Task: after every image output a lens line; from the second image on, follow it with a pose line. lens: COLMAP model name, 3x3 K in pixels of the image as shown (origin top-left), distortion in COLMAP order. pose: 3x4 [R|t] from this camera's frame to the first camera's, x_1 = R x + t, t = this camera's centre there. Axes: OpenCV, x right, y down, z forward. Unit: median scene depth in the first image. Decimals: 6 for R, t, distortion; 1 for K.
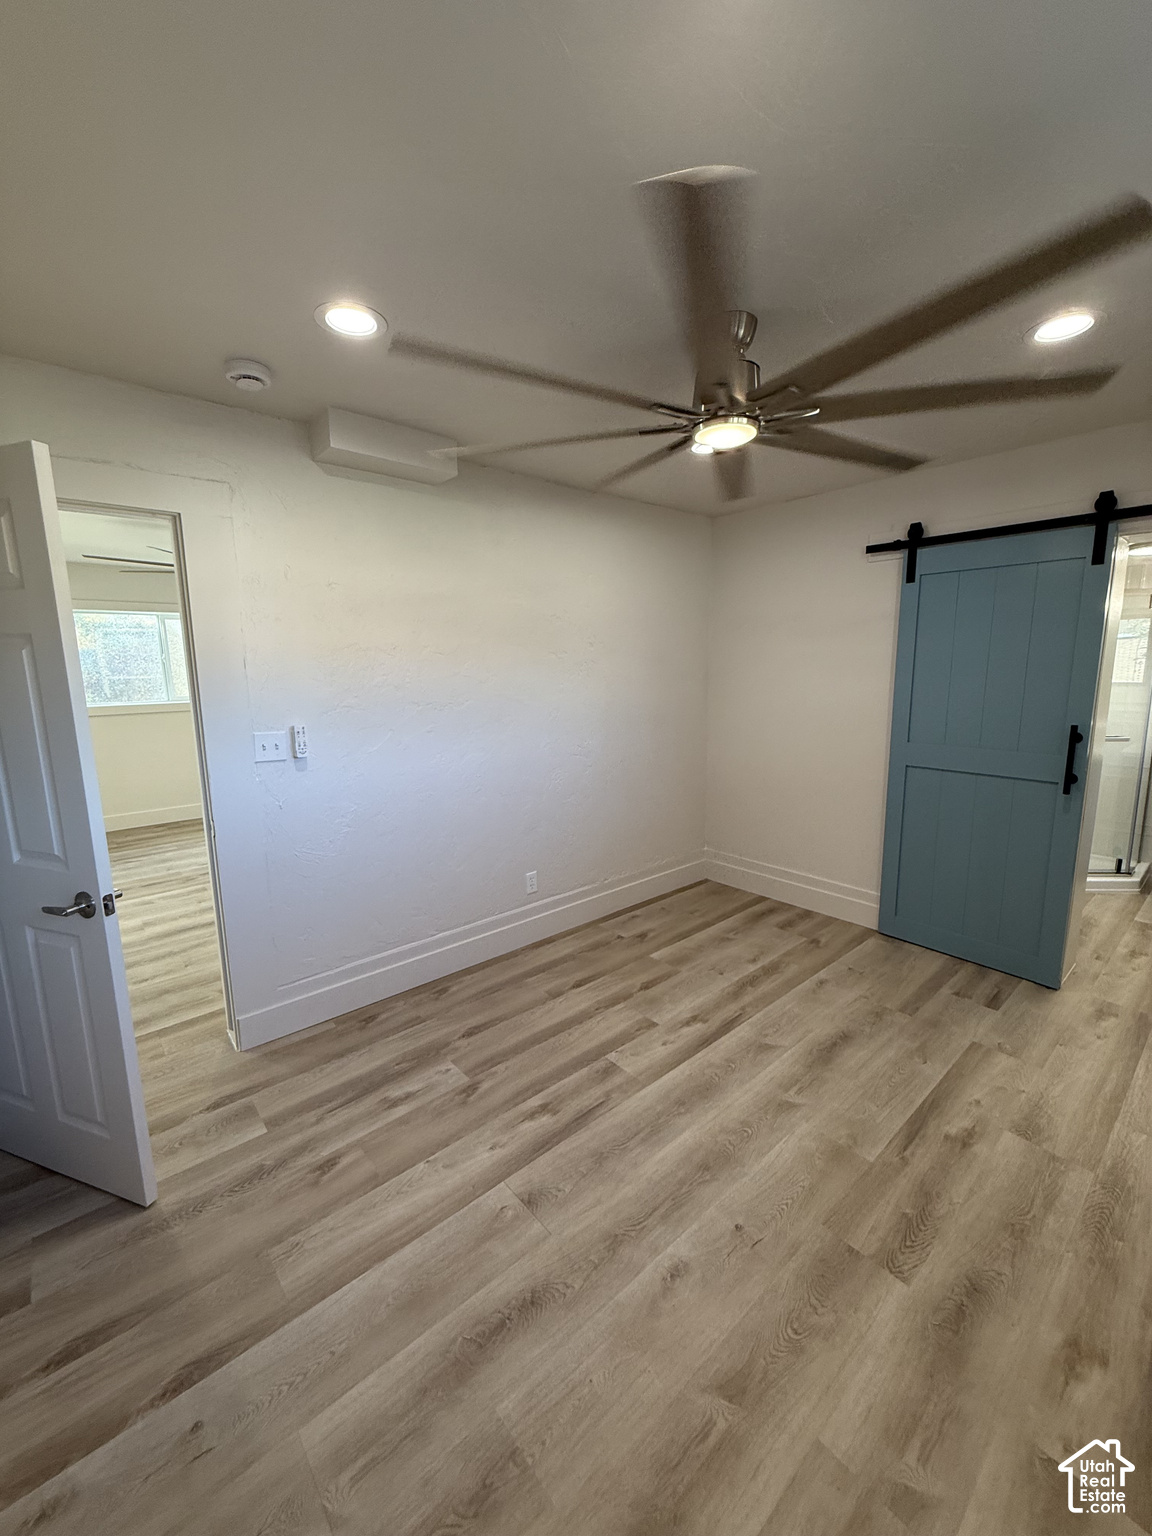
lens RADIAL K [[608.5, 0, 579.0], [0, 608.5, 764.3], [0, 0, 1]] dist [-0.000433, 0.000463]
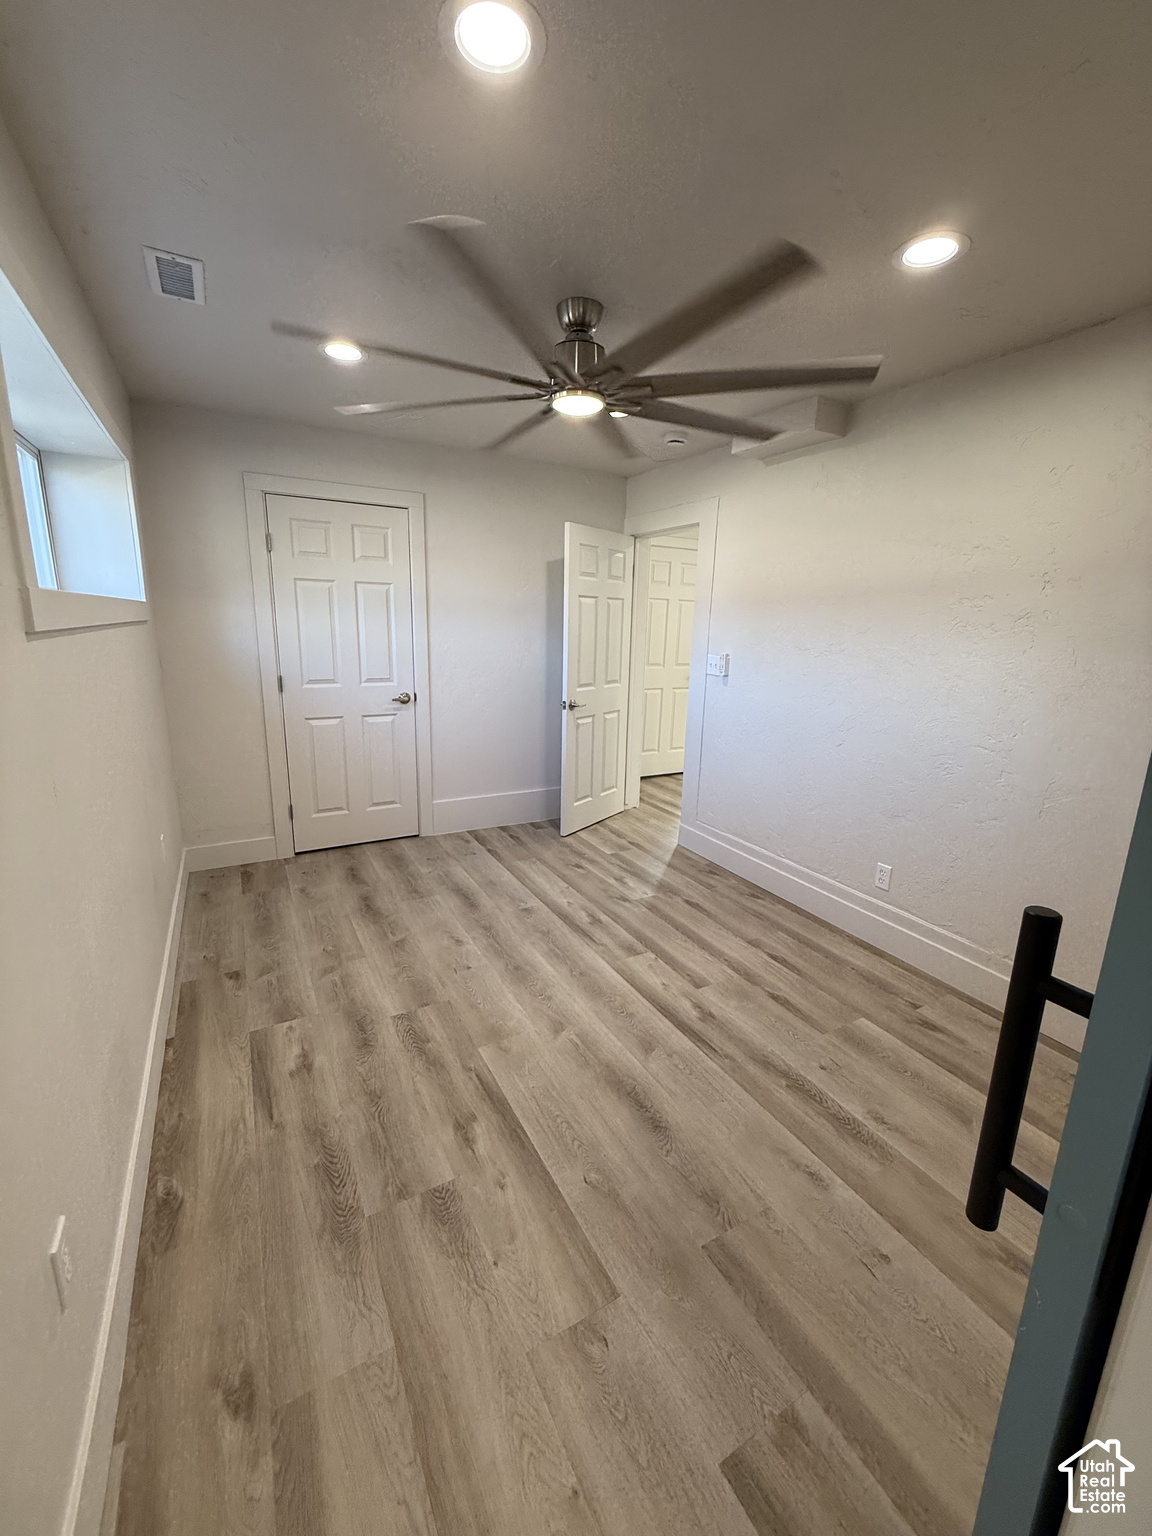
lens RADIAL K [[608.5, 0, 579.0], [0, 608.5, 764.3], [0, 0, 1]] dist [-0.000433, 0.000463]
pose [[-0.197752, 0.230920, -0.952665, 1.212196], [-0.185112, 0.945574, 0.267626, -0.158741], [0.962615, 0.229274, -0.144243, 1.059534]]
